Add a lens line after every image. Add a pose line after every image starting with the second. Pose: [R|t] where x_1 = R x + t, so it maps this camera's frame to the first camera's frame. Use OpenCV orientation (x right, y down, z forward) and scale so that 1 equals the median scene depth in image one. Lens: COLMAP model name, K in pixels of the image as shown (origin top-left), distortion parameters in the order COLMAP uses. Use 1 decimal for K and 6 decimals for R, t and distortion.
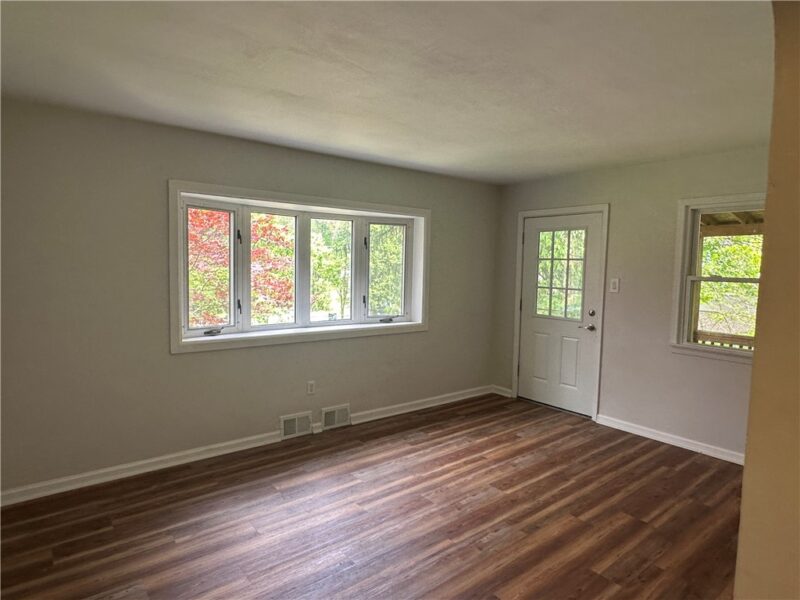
lens RADIAL K [[473.6, 0, 395.7], [0, 473.6, 301.7], [0, 0, 1]] dist [0.003227, 0.001824]
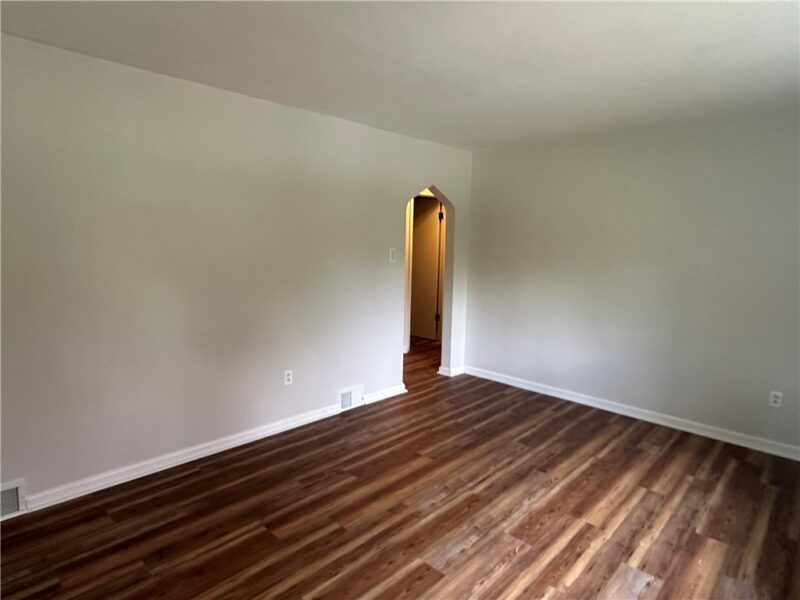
lens RADIAL K [[473.6, 0, 398.2], [0, 473.6, 297.6], [0, 0, 1]] dist [0.003227, 0.001824]
pose [[-0.988396, -0.026234, -0.149615, 0.320012], [-0.056517, 0.977769, 0.201923, -0.098474], [0.140992, 0.208036, -0.967906, 1.343252]]
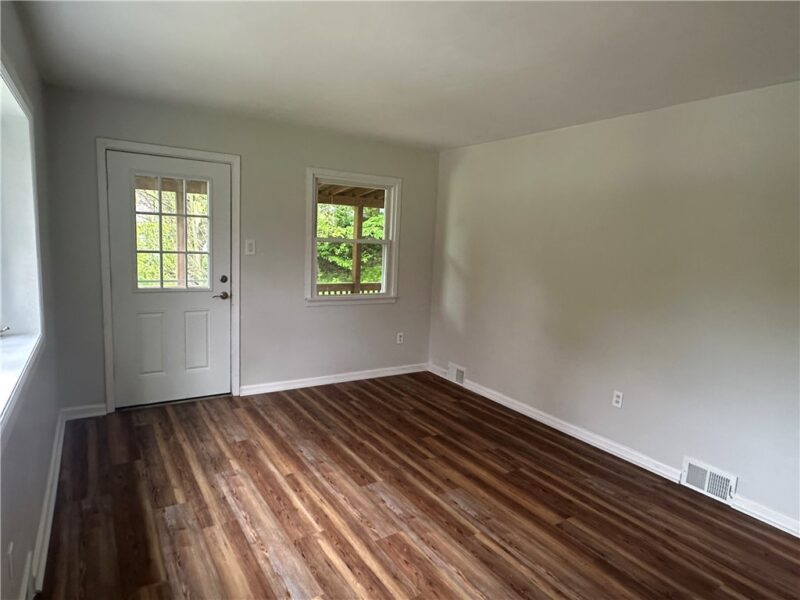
lens RADIAL K [[473.6, 0, 395.2], [0, 473.6, 296.7], [0, 0, 1]] dist [0.003227, 0.001824]
pose [[0.102295, -0.141247, 0.984675, -0.526321], [0.035075, 0.989764, 0.138333, -0.067210], [-0.994136, 0.020386, 0.106202, 0.730566]]
